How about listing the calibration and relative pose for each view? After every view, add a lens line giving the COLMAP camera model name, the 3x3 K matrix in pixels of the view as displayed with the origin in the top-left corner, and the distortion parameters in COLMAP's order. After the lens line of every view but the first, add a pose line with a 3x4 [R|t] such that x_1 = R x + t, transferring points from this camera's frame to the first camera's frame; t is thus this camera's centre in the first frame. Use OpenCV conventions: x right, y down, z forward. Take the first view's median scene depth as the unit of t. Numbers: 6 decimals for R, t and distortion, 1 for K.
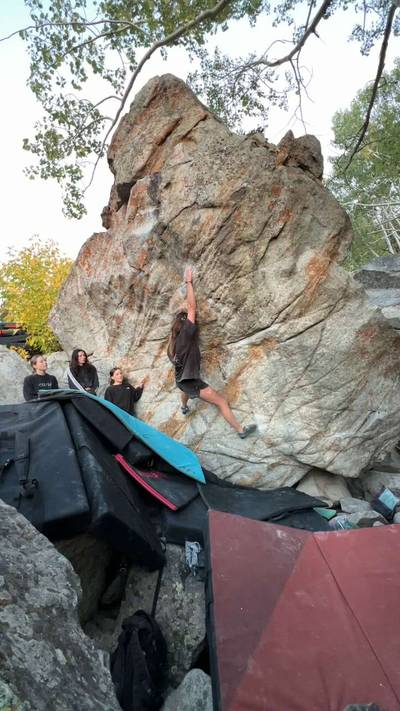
lens RADIAL K [[324.4, 0, 200.9], [0, 324.4, 354.6], [0, 0, 1]] dist [-0.002578, -0.000674]
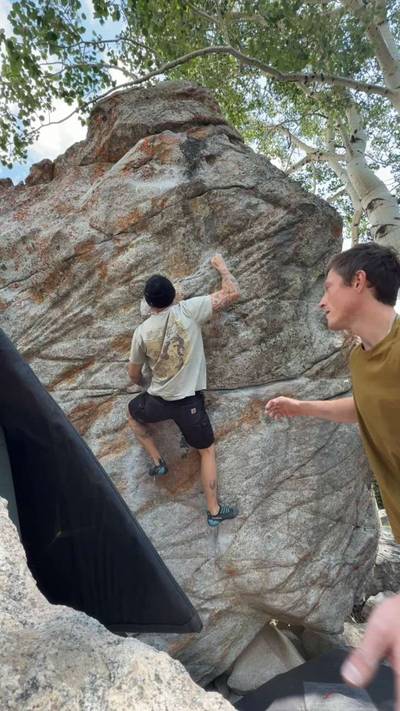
lens RADIAL K [[306.7, 0, 197.0], [0, 306.7, 356.8], [0, 0, 1]] dist [-0.001228, -0.000102]
pose [[0.786000, 0.375985, 0.490753, -0.297233], [-0.182254, 0.899452, -0.397203, 0.172710], [-0.590751, 0.222760, 0.775494, 0.569139]]
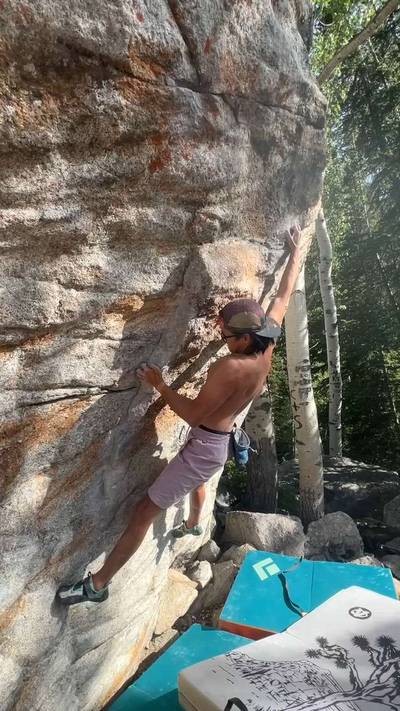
lens RADIAL K [[324.4, 0, 199.9], [0, 324.4, 350.1], [0, 0, 1]] dist [-0.002578, -0.000674]
pose [[-0.112825, 0.143254, 0.983234, -0.486526], [-0.022703, 0.988922, -0.146687, -0.001582], [-0.993356, -0.038872, -0.108323, 1.176701]]
